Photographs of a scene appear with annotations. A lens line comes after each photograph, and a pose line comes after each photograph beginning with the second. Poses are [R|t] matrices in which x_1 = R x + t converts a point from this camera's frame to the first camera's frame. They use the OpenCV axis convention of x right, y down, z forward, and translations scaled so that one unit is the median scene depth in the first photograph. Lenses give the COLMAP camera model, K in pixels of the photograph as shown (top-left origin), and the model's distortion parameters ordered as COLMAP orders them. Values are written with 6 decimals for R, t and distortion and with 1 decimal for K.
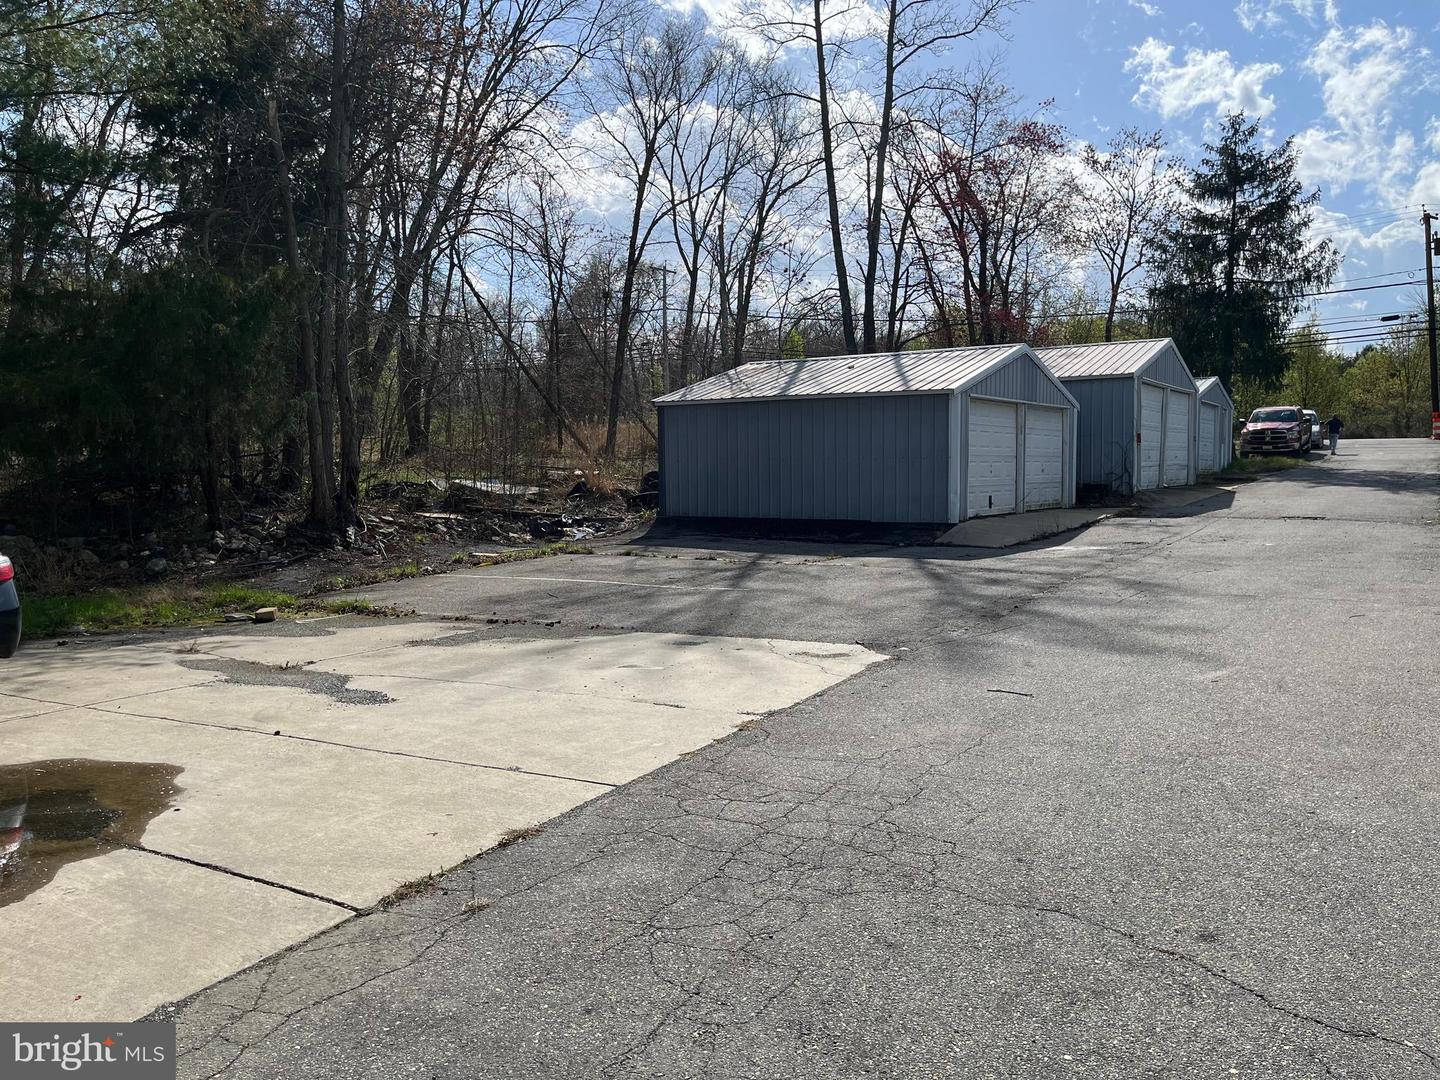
lens RADIAL K [[1090.6, 0, 720.2], [0, 1090.6, 539.9], [0, 0, 1]] dist [0.061518, -0.075654]
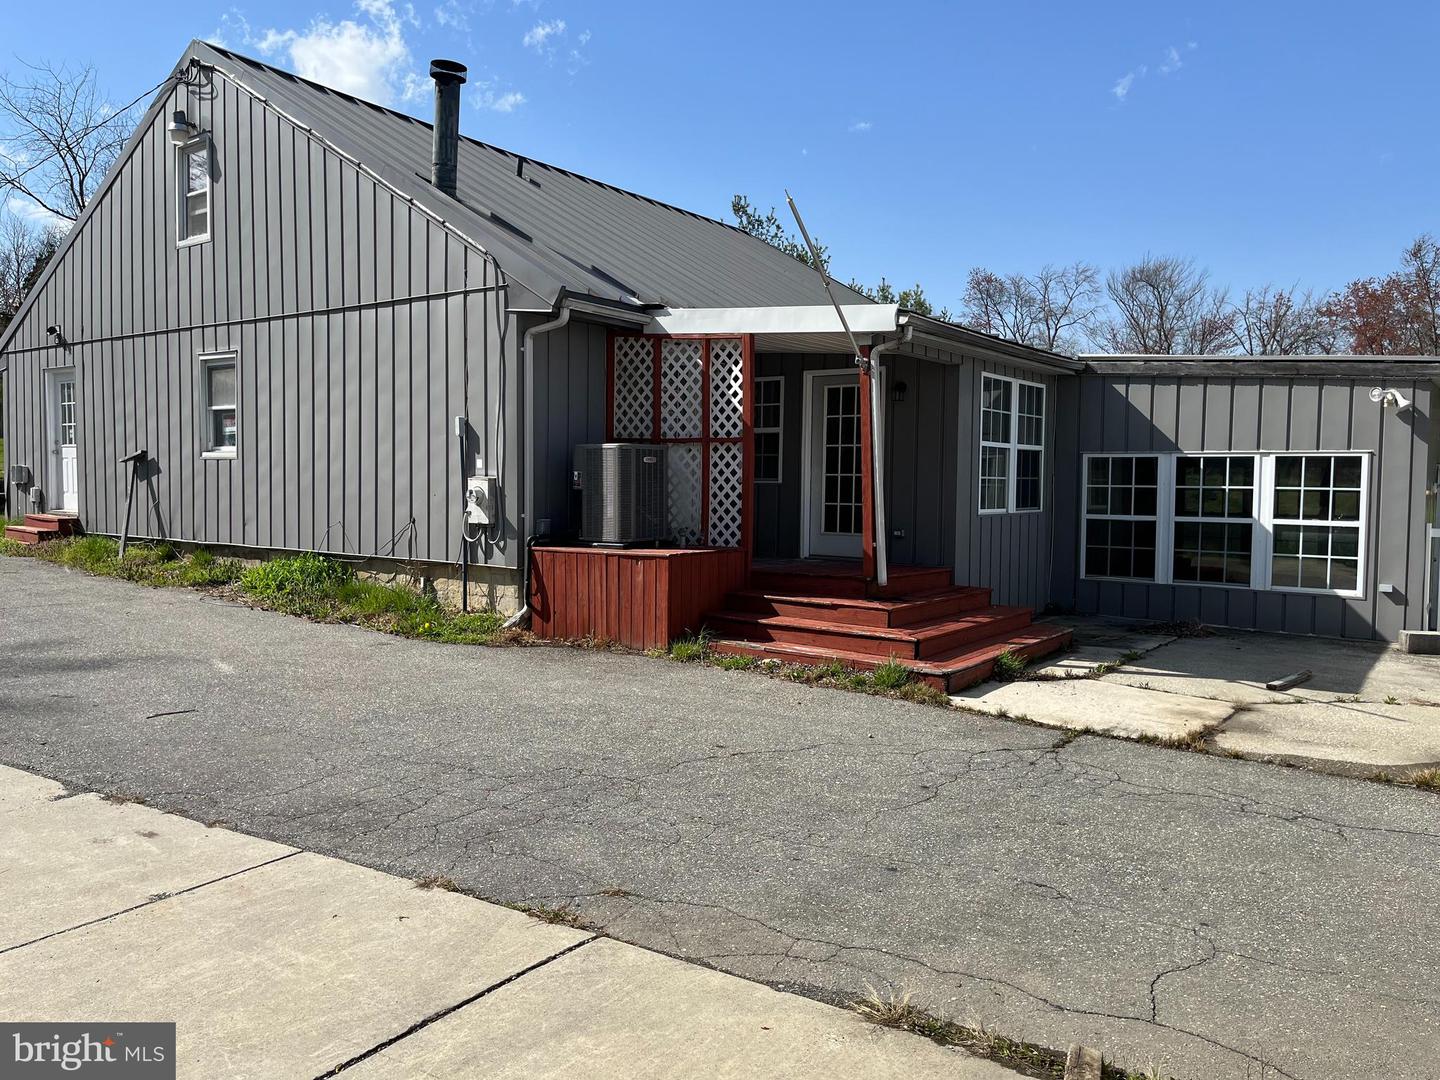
lens RADIAL K [[1090.6, 0, 721.6], [0, 1090.6, 537.3], [0, 0, 1]] dist [0.061518, -0.075654]
pose [[0.064005, -0.047829, 0.996803, -1.091100], [0.045398, 0.997956, 0.044970, -0.071823], [-0.996916, 0.042374, 0.066046, 0.639179]]
